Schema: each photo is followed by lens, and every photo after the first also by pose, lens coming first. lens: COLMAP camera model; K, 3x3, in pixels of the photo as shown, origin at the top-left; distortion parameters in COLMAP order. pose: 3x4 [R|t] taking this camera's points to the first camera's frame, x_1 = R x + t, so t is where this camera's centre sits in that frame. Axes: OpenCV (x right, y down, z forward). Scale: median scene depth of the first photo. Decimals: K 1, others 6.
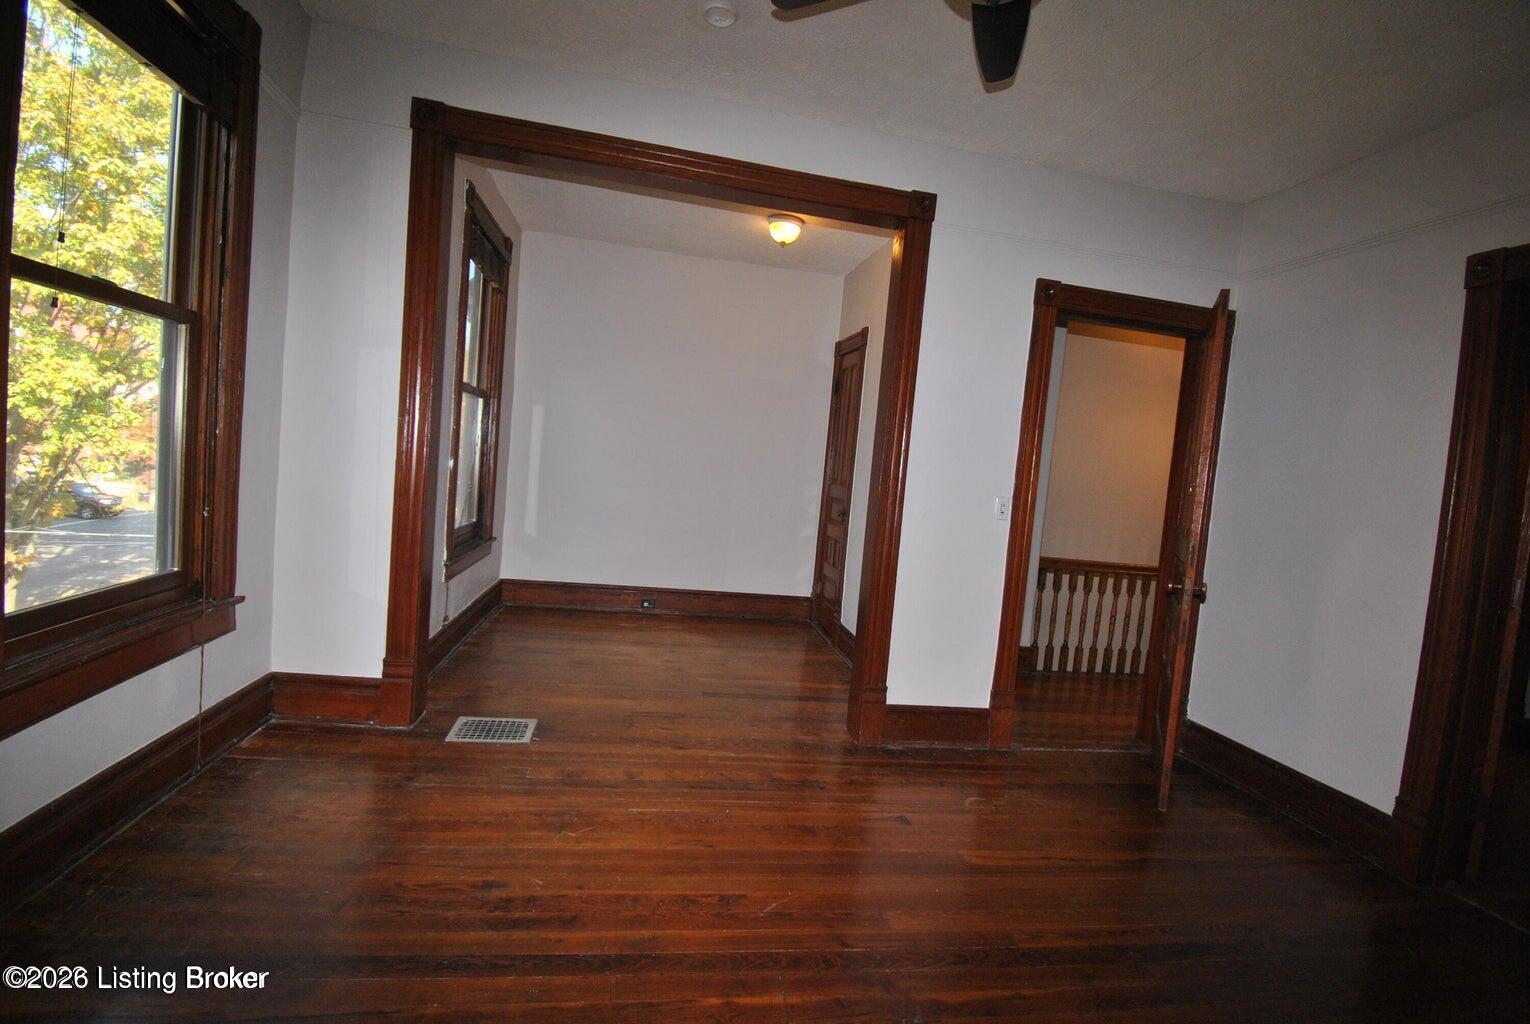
lens RADIAL K [[692.6, 0, 759.1], [0, 692.6, 517.2], [0, 0, 1]] dist [0.006010, 0.000037]
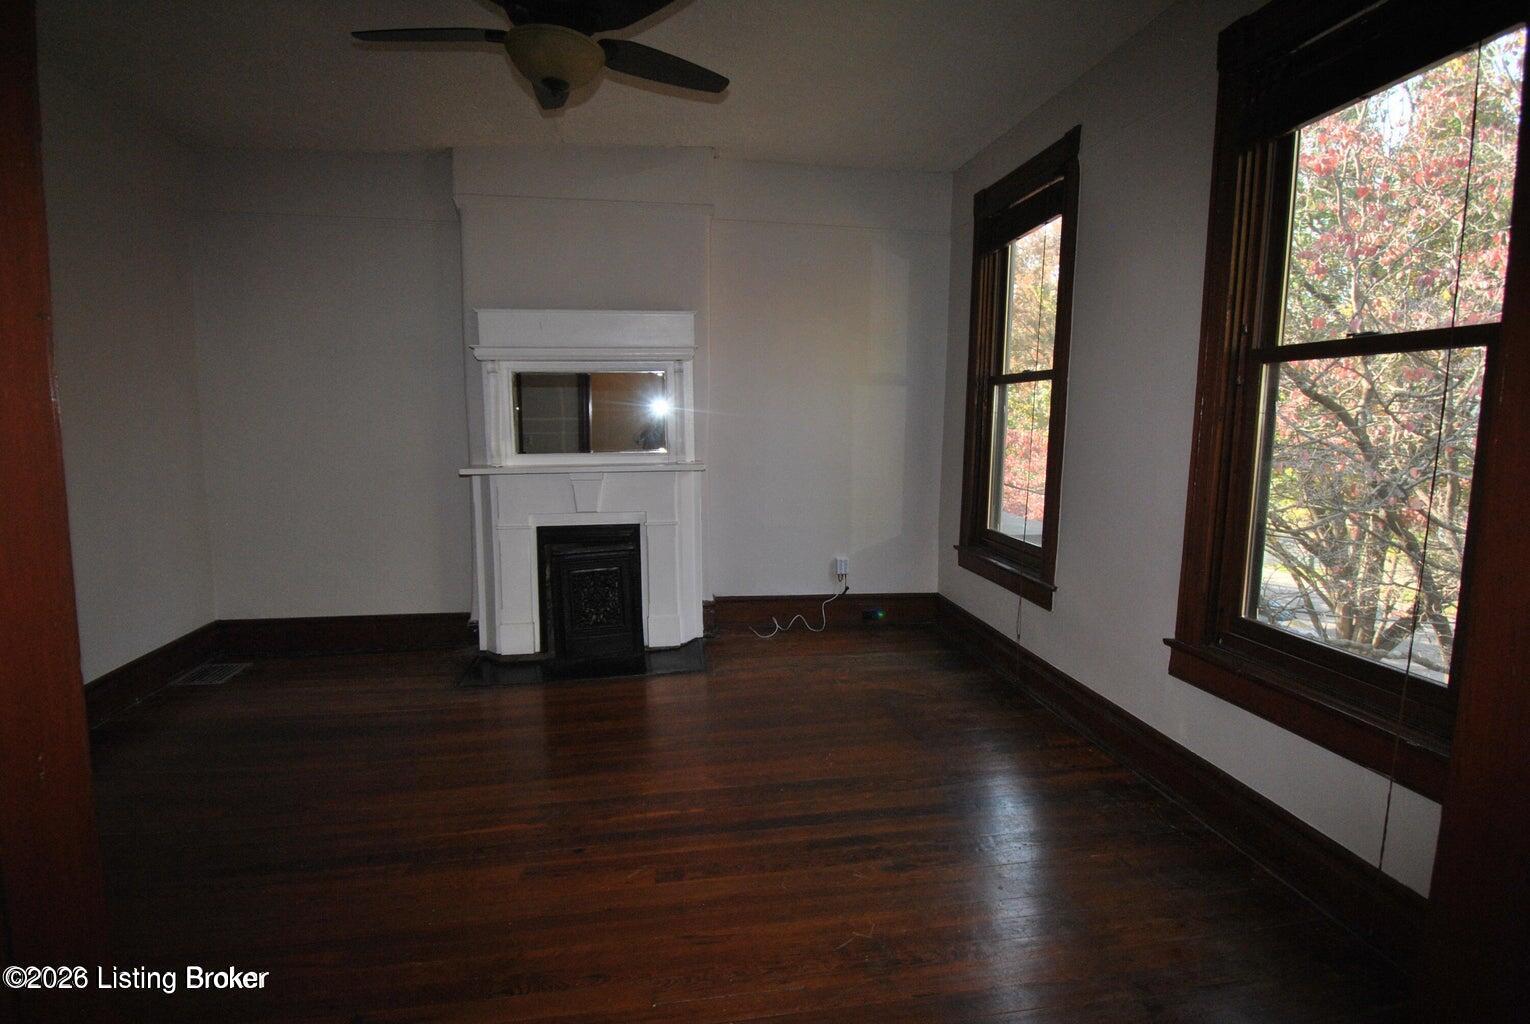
lens RADIAL K [[772.3, 0, 753.4], [0, 772.3, 511.0], [0, 0, 1]] dist [0.000179, -0.000518]
pose [[-0.994579, -0.100401, 0.027060, -0.138138], [-0.092798, 0.974426, 0.204650, -0.222083], [-0.046915, 0.201030, -0.978461, 2.005048]]
